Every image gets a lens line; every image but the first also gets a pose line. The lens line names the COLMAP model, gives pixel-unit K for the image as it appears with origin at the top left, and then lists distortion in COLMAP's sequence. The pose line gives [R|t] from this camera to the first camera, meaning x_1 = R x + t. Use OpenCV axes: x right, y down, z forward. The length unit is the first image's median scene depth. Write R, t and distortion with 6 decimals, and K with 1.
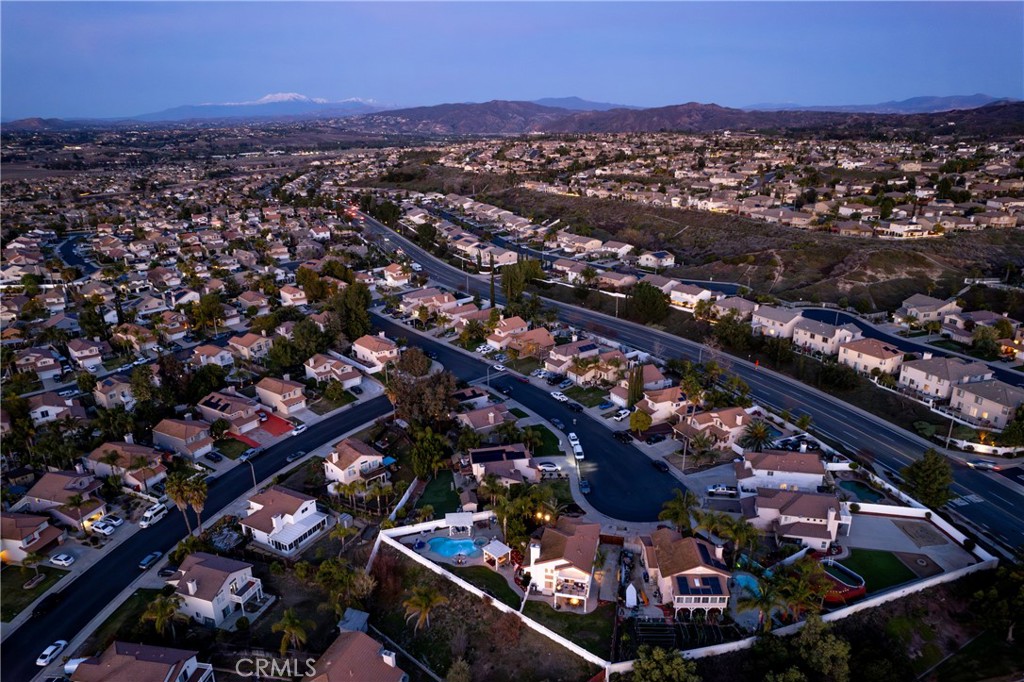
lens RADIAL K [[657.8, 0, 508.6], [0, 657.8, 341.2], [0, 0, 1]] dist [-0.065120, 0.059558]
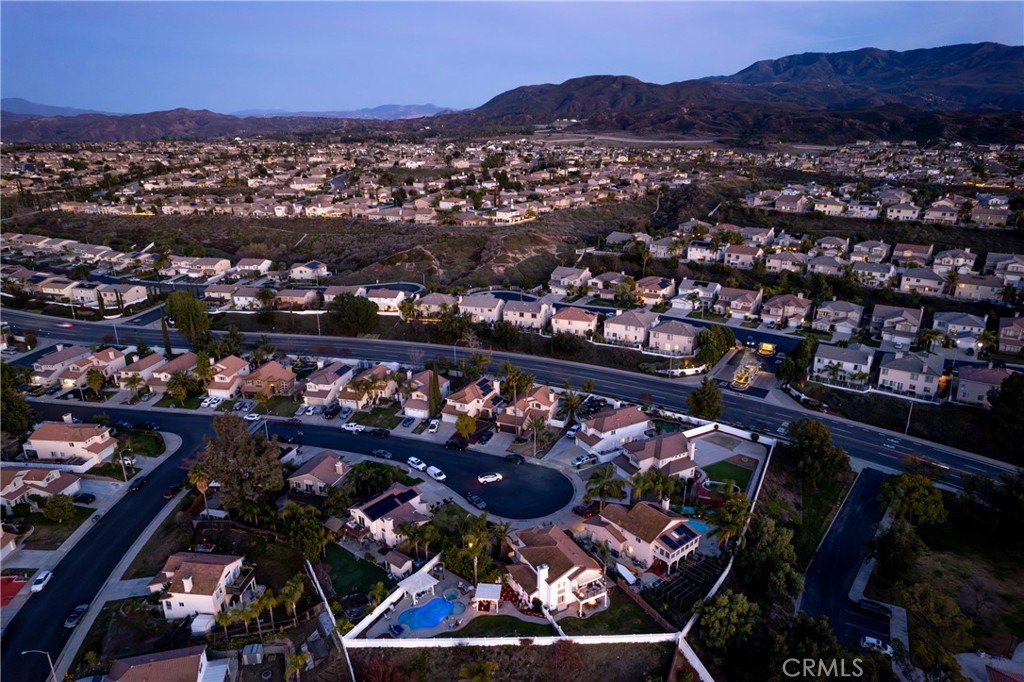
lens RADIAL K [[657.8, 0, 508.6], [0, 657.8, 341.2], [0, 0, 1]] dist [-0.065120, 0.059558]
pose [[0.757177, -0.200605, 0.621644, -0.266545], [0.205866, 0.976462, 0.064355, -0.041192], [-0.619922, 0.079248, 0.780652, 0.131859]]
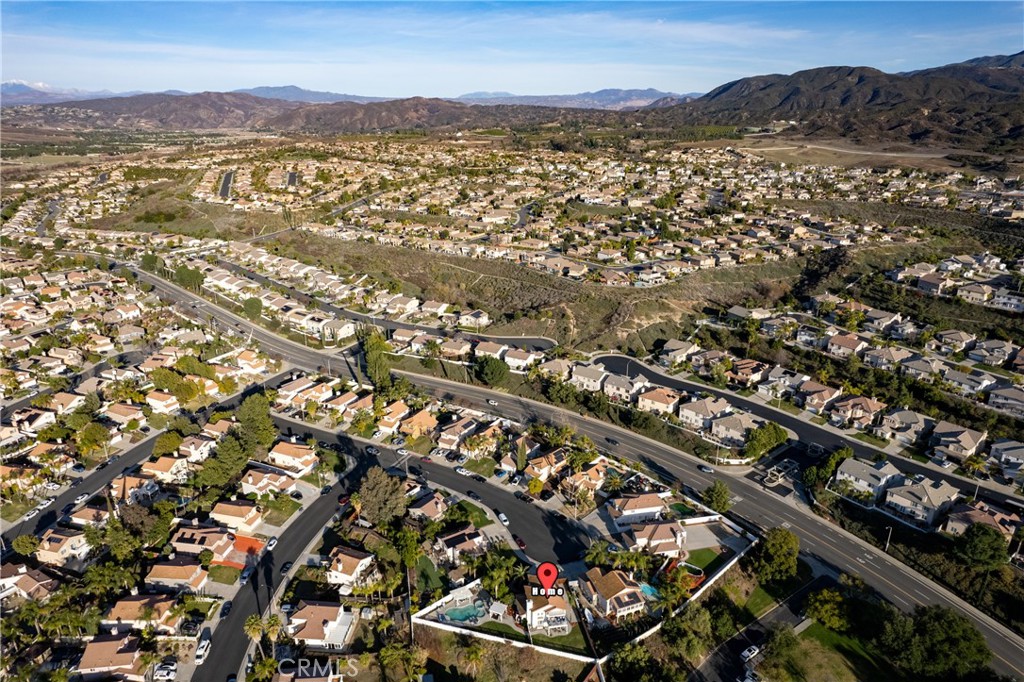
lens RADIAL K [[657.8, 0, 508.6], [0, 657.8, 341.2], [0, 0, 1]] dist [-0.065120, 0.059558]
pose [[0.922545, -0.122471, 0.365939, -0.257820], [0.116888, 0.992438, 0.037467, -0.191746], [-0.367761, 0.008209, 0.929884, -0.231941]]
